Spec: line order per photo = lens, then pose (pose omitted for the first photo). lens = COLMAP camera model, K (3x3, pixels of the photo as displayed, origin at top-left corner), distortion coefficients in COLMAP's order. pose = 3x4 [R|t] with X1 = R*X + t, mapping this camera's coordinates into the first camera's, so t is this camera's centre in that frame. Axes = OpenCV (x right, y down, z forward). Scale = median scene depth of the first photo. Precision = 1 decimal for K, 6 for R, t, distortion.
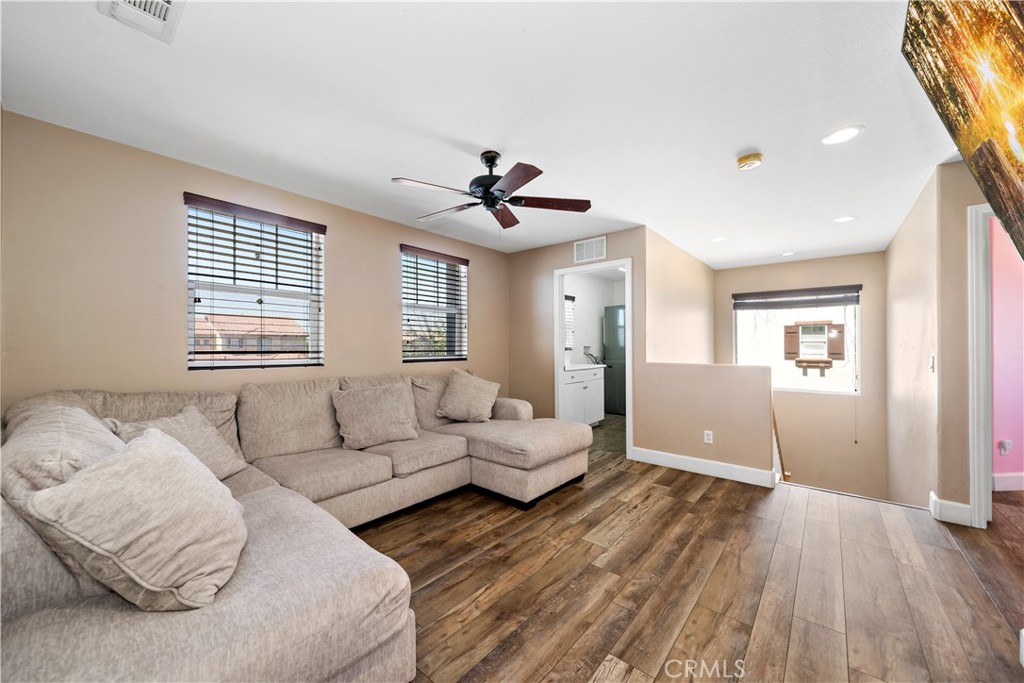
lens RADIAL K [[391.9, 0, 512.6], [0, 391.9, 345.0], [0, 0, 1]] dist [-0.000036, -0.000004]
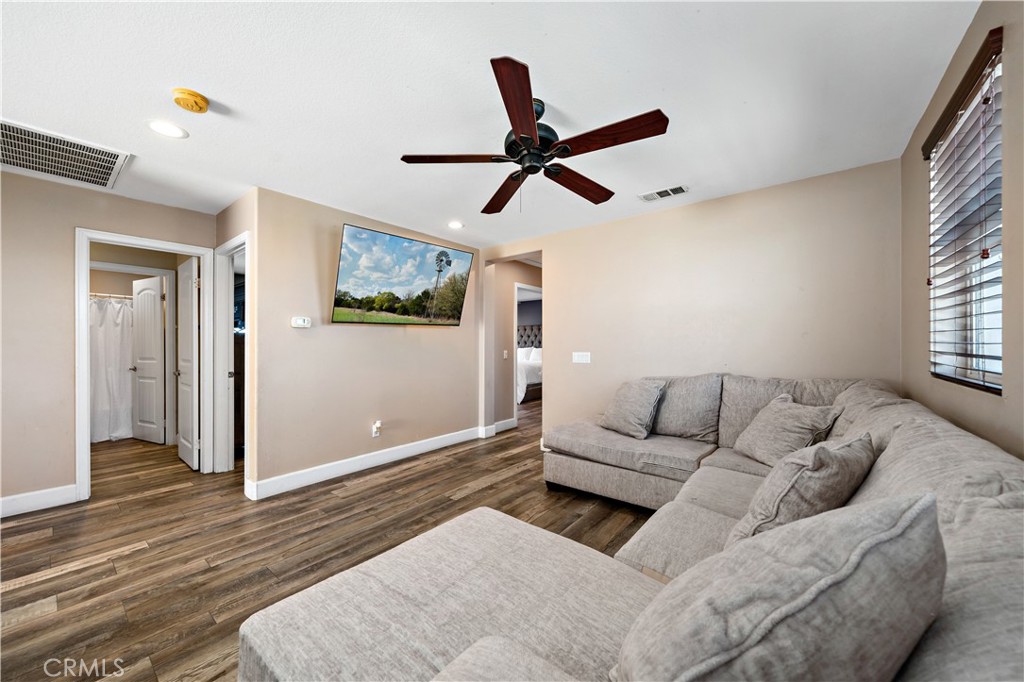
lens RADIAL K [[391.9, 0, 511.8], [0, 391.9, 342.3], [0, 0, 1]] dist [-0.000036, -0.000004]
pose [[-0.999516, 0.000606, -0.031106, 0.018258], [0.000820, 0.999976, -0.006866, -0.000014], [0.031101, -0.006888, -0.999493, 2.348369]]
